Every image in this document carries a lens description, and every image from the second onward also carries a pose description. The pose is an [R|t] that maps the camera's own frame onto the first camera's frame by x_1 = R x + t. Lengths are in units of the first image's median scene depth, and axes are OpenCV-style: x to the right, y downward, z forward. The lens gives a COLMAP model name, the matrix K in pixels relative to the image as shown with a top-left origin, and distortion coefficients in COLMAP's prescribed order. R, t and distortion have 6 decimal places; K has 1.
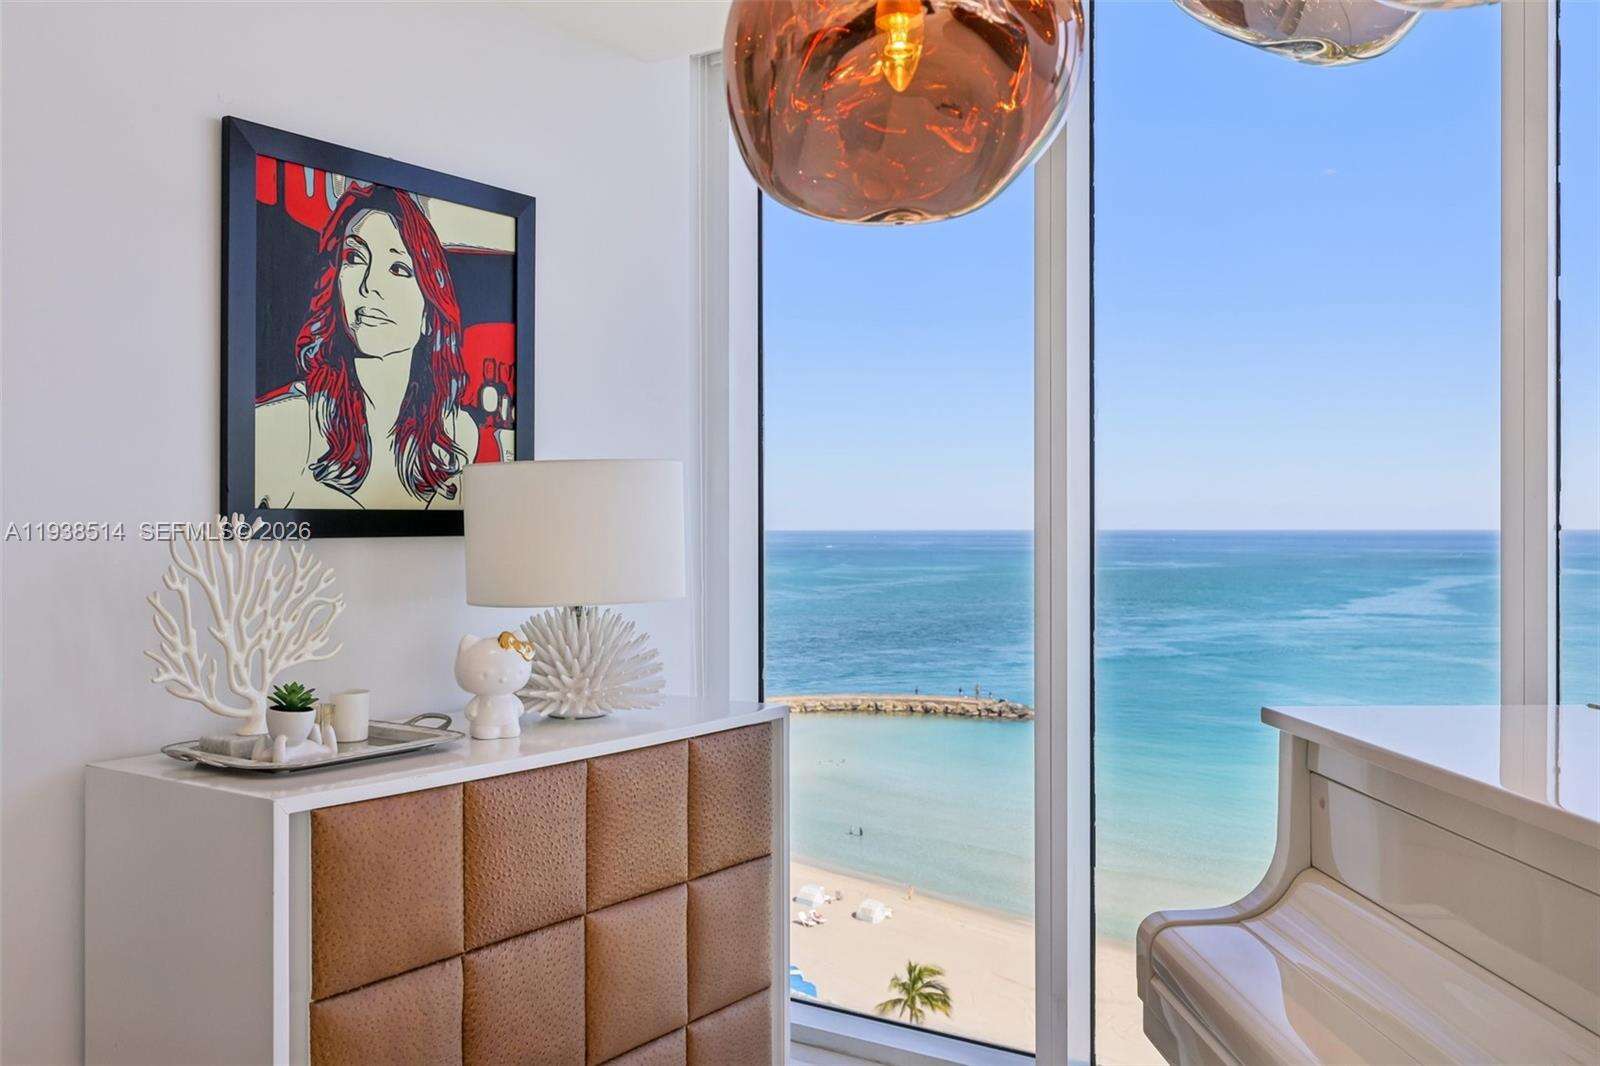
lens RADIAL K [[1360.1, 0, 814.5], [0, 1360.1, 530.7], [0, 0, 1]] dist [0.023106, -0.002419]
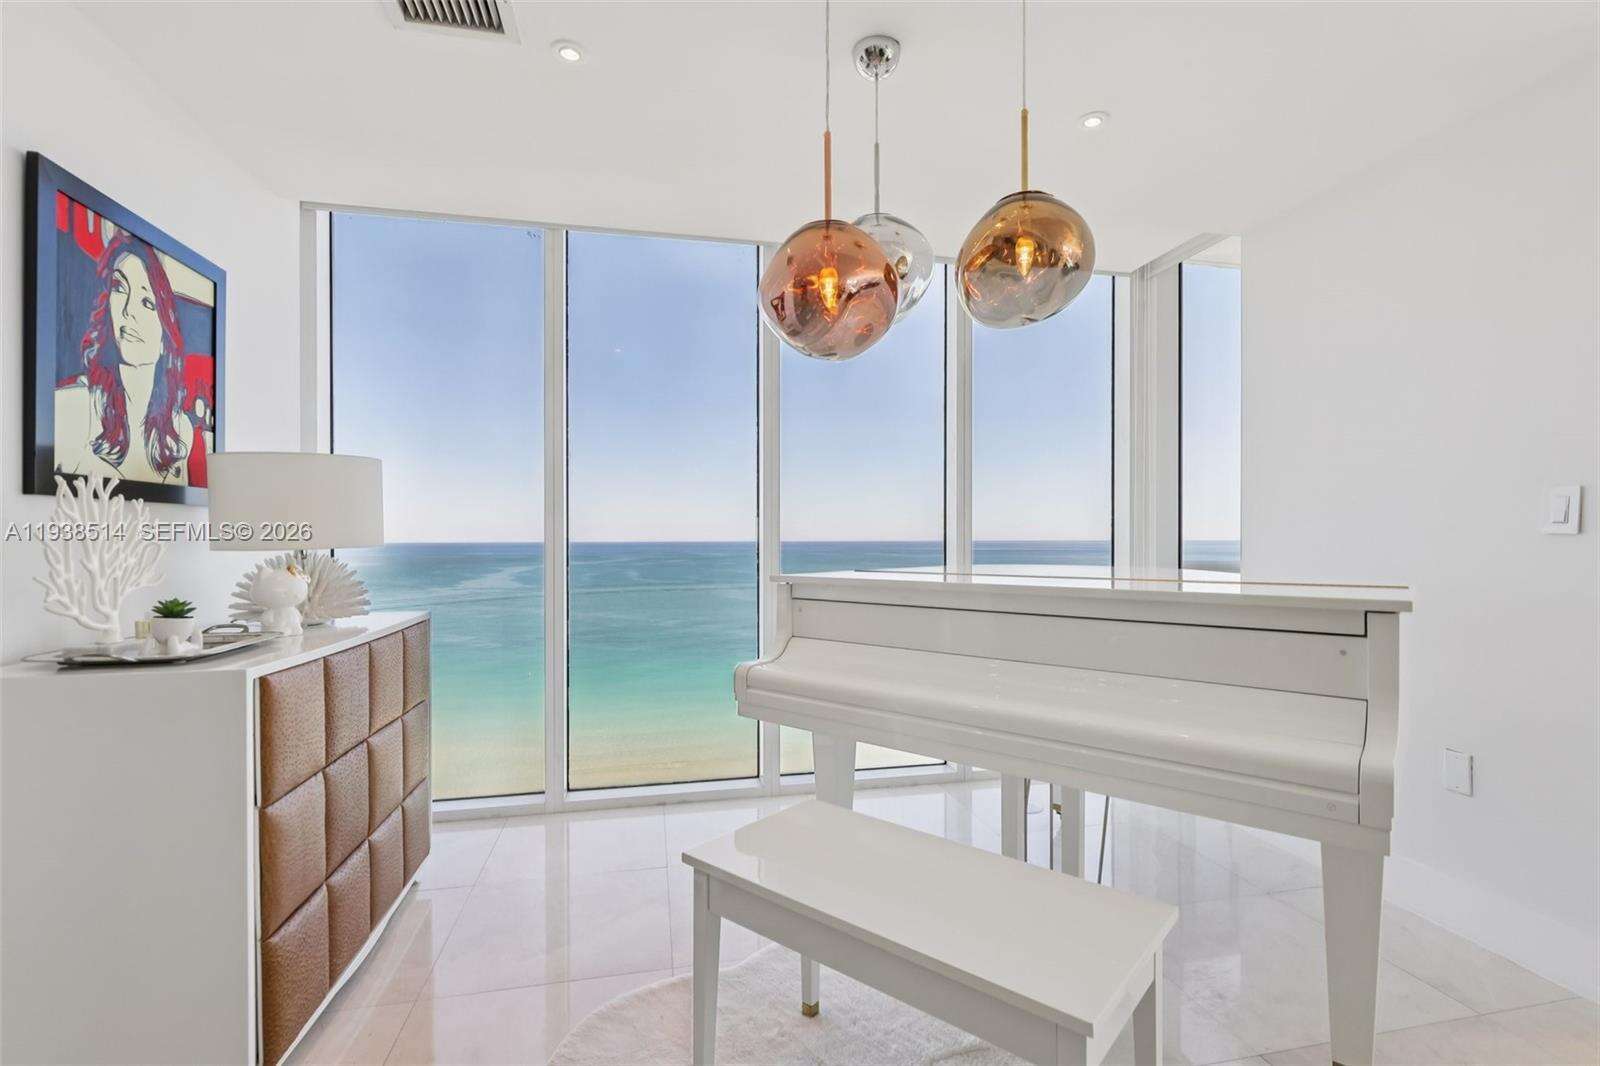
lens RADIAL K [[728.4, 0, 823.5], [0, 728.4, 545.7], [0, 0, 1]] dist [0.001382, 0.000580]
pose [[0.671591, -0.008742, 0.740870, -0.407068], [0.006273, 0.999962, 0.006112, 0.049128], [-0.740895, 0.000543, 0.671620, 0.024993]]
